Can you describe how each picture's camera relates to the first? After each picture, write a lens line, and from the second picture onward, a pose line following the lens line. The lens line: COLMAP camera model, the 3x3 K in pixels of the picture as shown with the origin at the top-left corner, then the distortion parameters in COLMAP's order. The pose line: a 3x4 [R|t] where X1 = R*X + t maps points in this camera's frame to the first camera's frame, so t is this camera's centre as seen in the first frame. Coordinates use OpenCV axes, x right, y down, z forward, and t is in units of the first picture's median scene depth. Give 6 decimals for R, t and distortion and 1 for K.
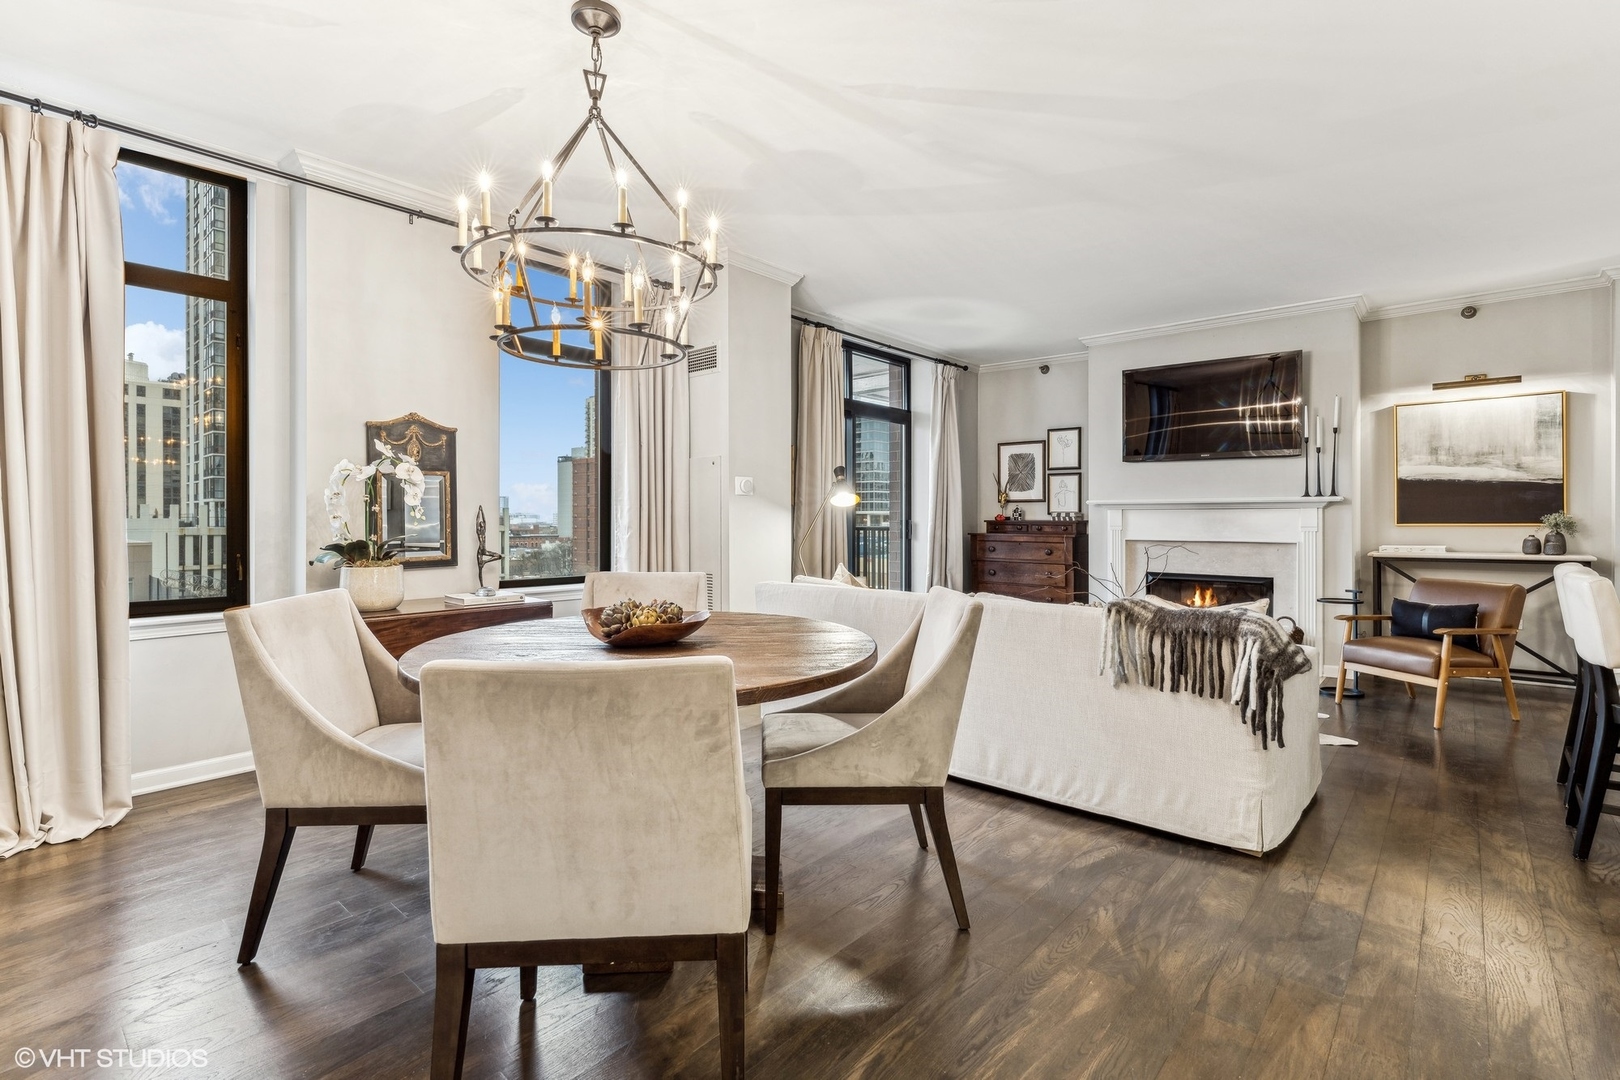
lens RADIAL K [[742.4, 0, 816.0], [0, 742.4, 538.8], [0, 0, 1]] dist [-0.000699, 0.001880]
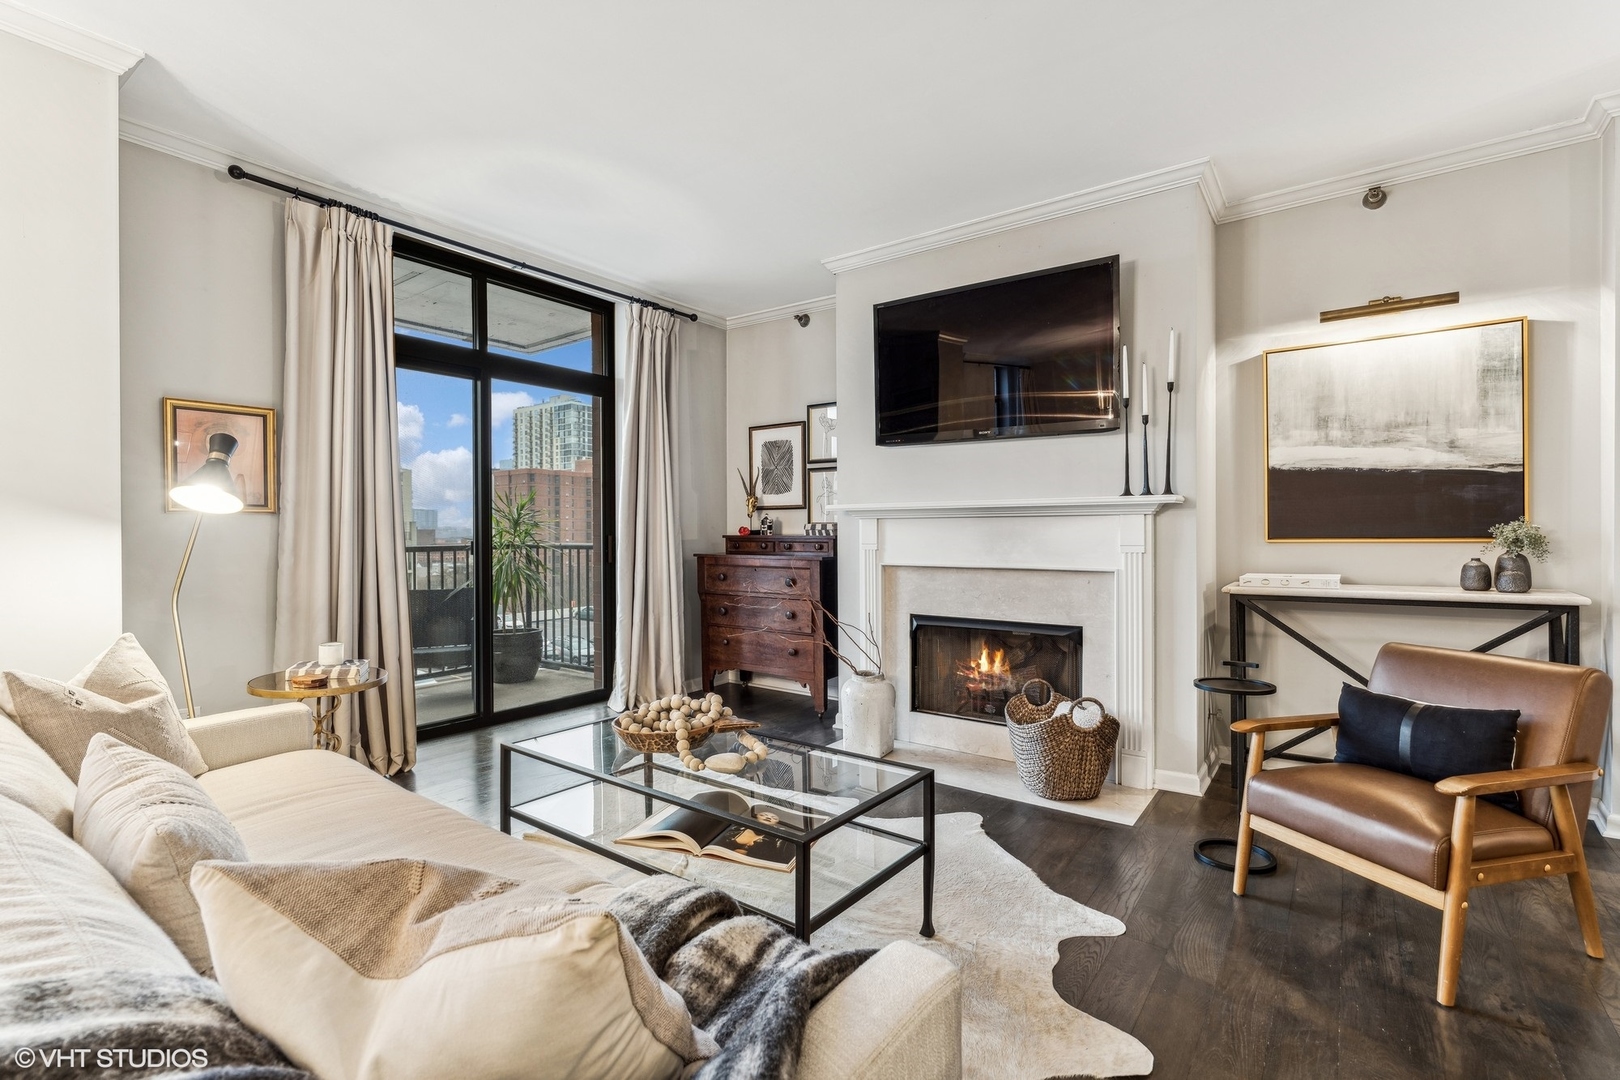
lens RADIAL K [[742.4, 0, 806.8], [0, 742.4, 555.2], [0, 0, 1]] dist [-0.000699, 0.001880]
pose [[0.996449, -0.007757, 0.083839, 0.340136], [0.007265, 0.999955, 0.006173, -0.013571], [-0.083883, -0.005542, 0.996460, 0.405543]]
